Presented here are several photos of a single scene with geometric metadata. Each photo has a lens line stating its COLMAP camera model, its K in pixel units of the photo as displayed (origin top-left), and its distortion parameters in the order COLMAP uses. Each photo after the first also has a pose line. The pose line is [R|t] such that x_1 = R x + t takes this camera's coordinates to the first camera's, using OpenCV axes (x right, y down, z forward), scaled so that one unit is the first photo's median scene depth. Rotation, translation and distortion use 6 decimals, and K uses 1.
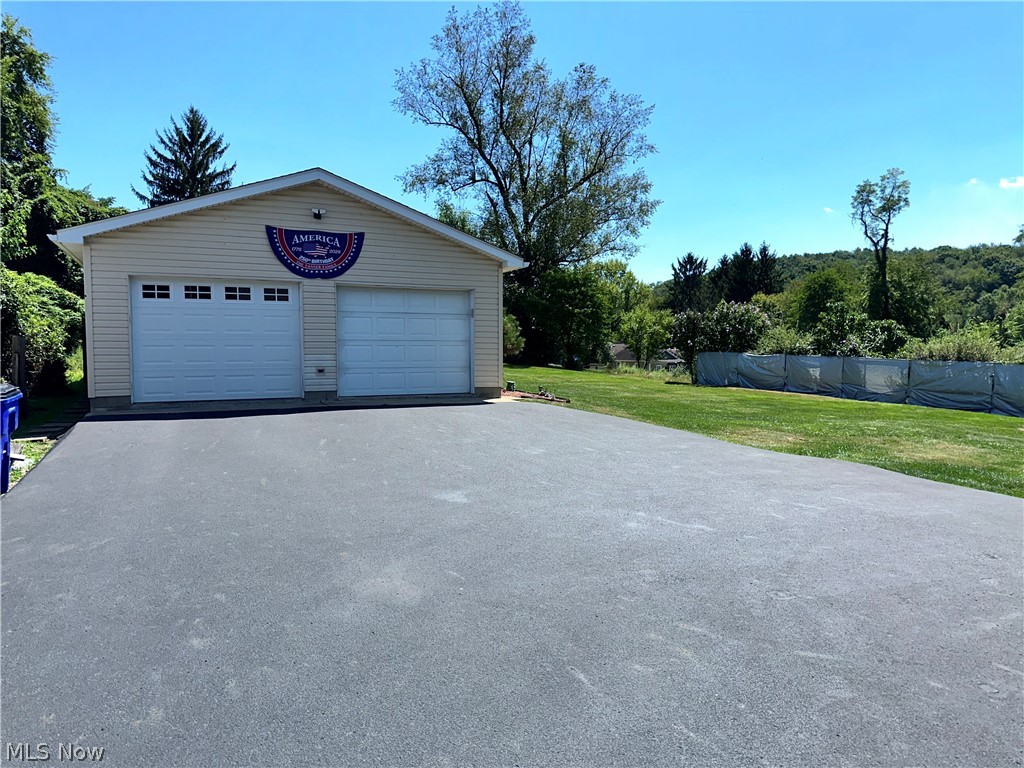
lens RADIAL K [[721.7, 0, 520.0], [0, 721.7, 380.3], [0, 0, 1]] dist [0.046307, -0.013017]
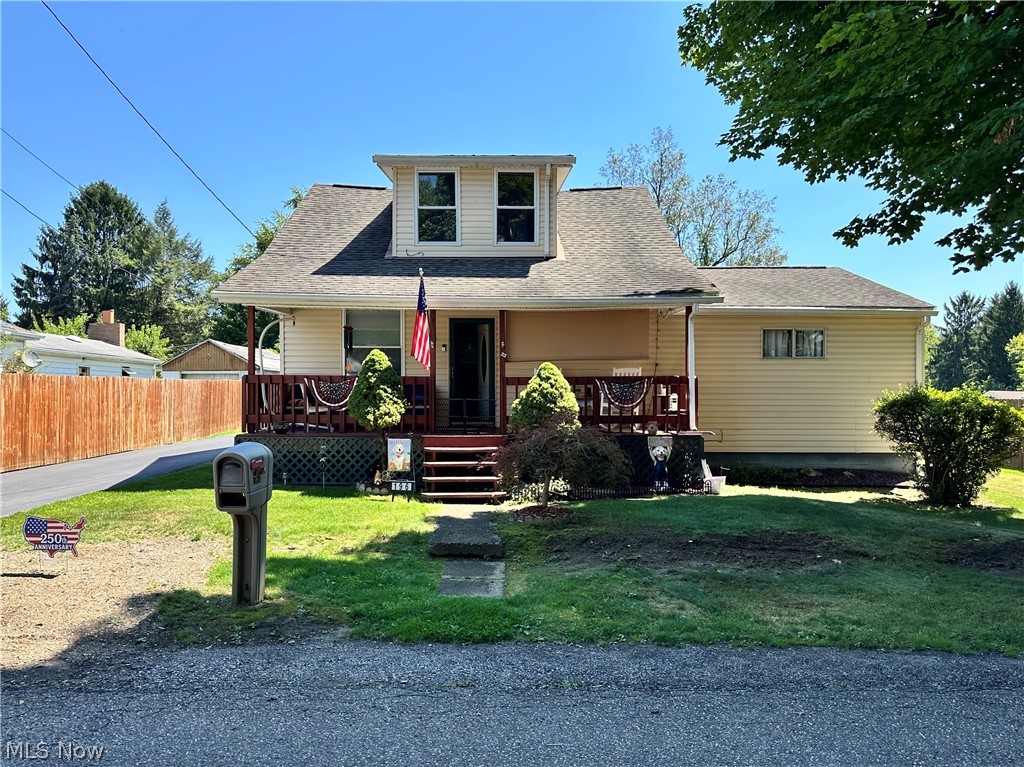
lens RADIAL K [[721.7, 0, 513.2], [0, 721.7, 385.6], [0, 0, 1]] dist [0.046307, -0.013017]
pose [[0.916680, -0.007635, -0.399550, 0.332128], [-0.015869, 0.998333, -0.055485, 0.023292], [0.399308, 0.057202, 0.915031, -0.367710]]
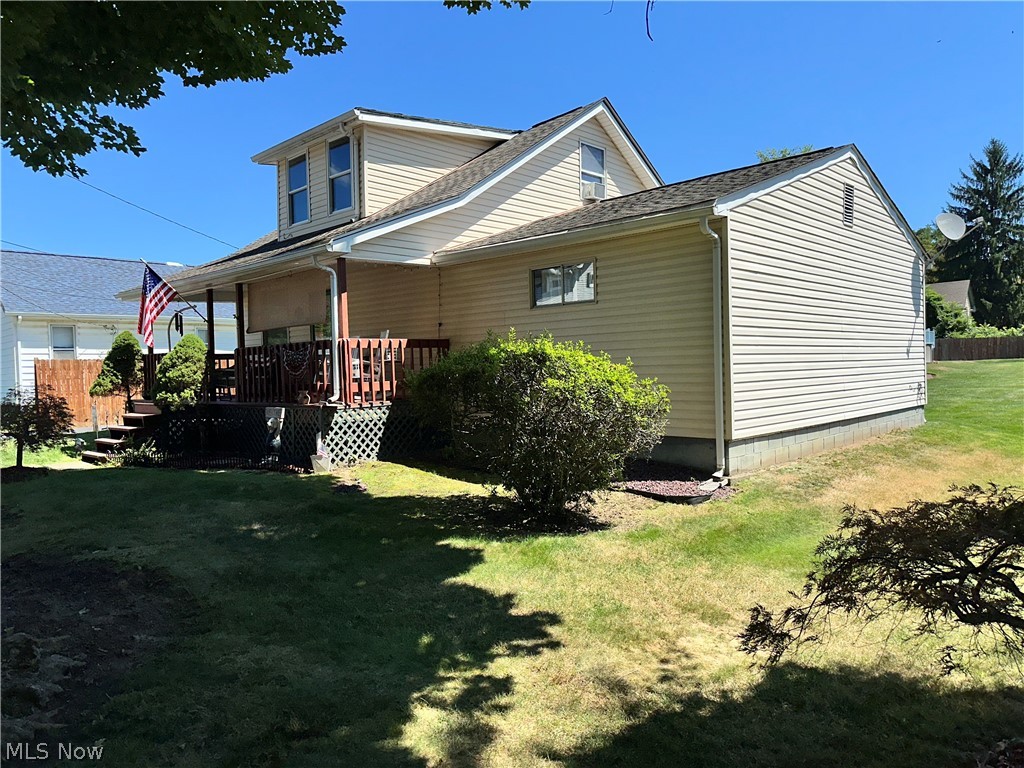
lens RADIAL K [[721.7, 0, 515.1], [0, 721.7, 388.0], [0, 0, 1]] dist [0.046307, -0.013017]
pose [[0.363499, 0.018355, -0.931414, 0.501759], [-0.013103, 0.999808, 0.014589, 0.017016], [0.931503, 0.006902, 0.363669, -0.166672]]
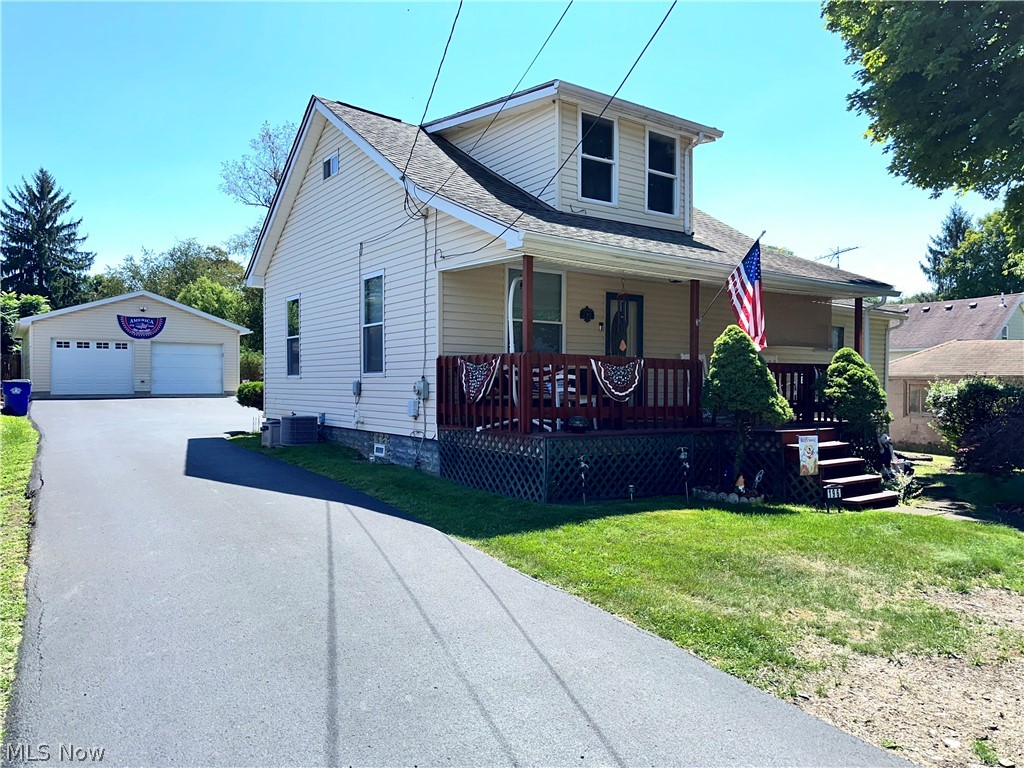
lens RADIAL K [[721.7, 0, 504.1], [0, 721.7, 383.3], [0, 0, 1]] dist [0.046307, -0.013017]
pose [[0.986081, 0.006042, 0.166155, 0.112905], [0.000792, 0.999157, -0.041037, 0.021945], [-0.166263, 0.040597, 0.985245, -0.350261]]
